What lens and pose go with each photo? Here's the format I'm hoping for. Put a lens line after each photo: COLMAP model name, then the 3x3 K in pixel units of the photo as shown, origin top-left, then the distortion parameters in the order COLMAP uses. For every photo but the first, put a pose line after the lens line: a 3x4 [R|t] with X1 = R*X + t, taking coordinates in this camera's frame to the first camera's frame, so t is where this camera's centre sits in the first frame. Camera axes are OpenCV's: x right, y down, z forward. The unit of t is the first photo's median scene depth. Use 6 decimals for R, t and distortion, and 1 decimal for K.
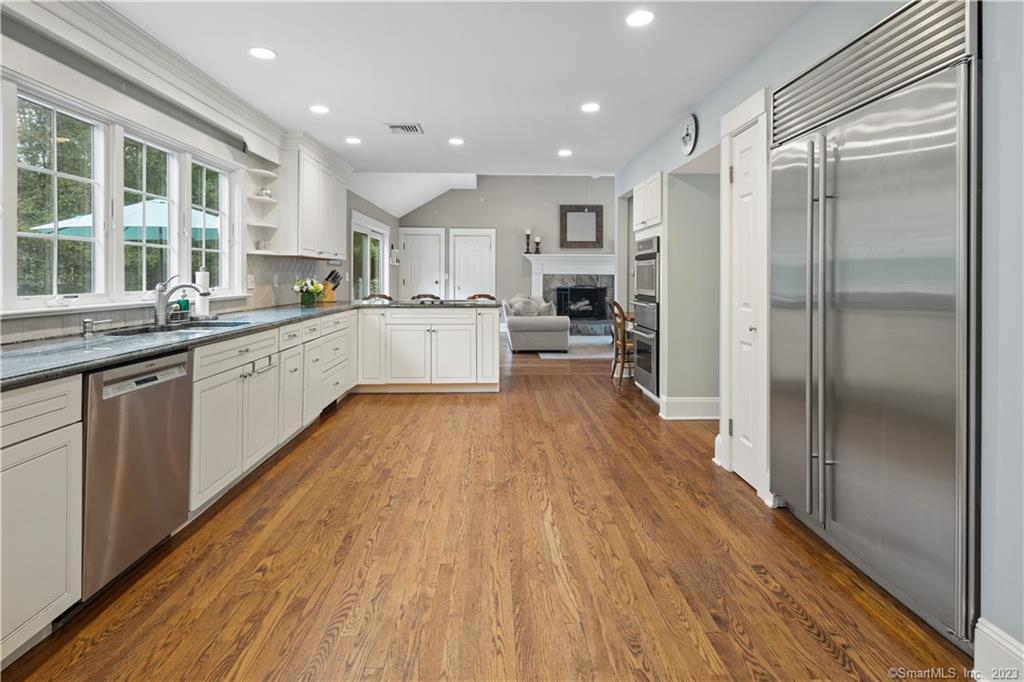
lens RADIAL K [[500.0, 0, 507.7], [0, 500.0, 274.1], [0, 0, 1]] dist [-0.000427, -0.000210]
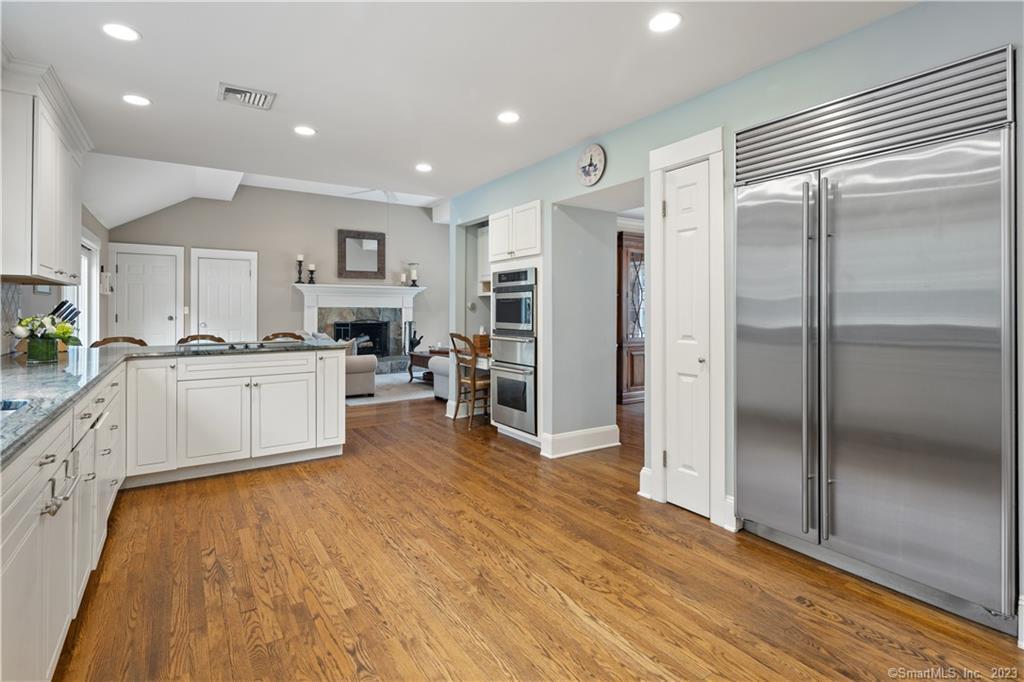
lens RADIAL K [[501.7, 0, 510.0], [0, 501.7, 306.2], [0, 0, 1]] dist [0.000303, -0.000739]
pose [[0.854855, 0.000794, 0.518866, -0.236640], [0.000313, 0.999998, -0.002046, 0.000025], [-0.518867, 0.001912, 0.854853, 0.201638]]
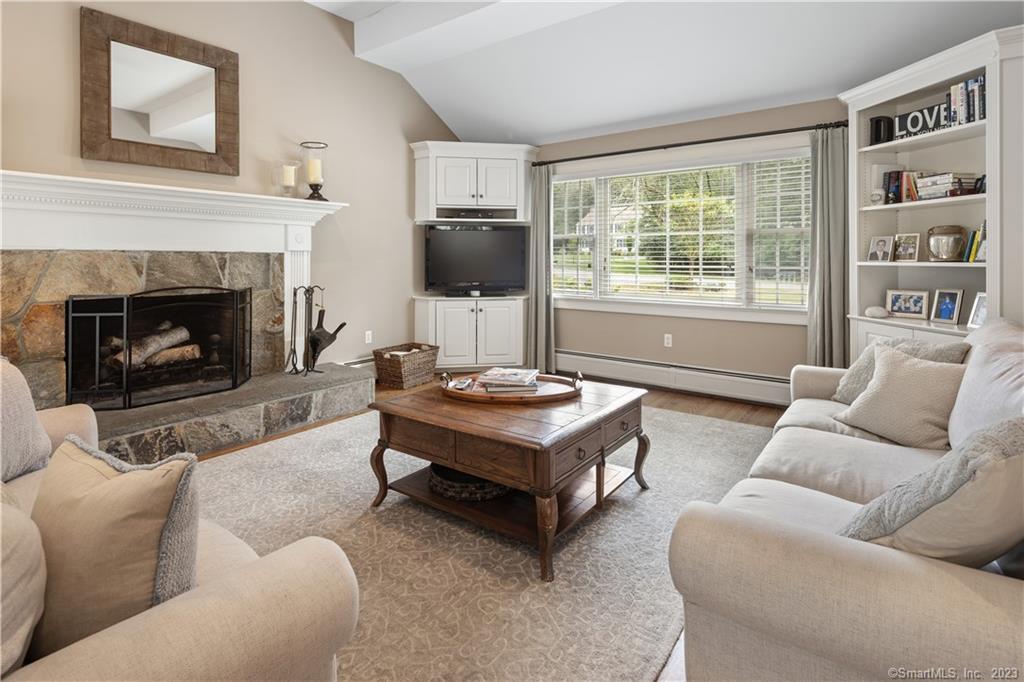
lens RADIAL K [[507.7, 0, 512.6], [0, 507.7, 255.8], [0, 0, 1]] dist [0.000363, 0.000070]
pose [[0.626533, 0.000807, 0.779395, 0.084326], [0.002856, 0.999990, -0.003332, 0.012965], [-0.779390, 0.004314, 0.626524, 1.557698]]
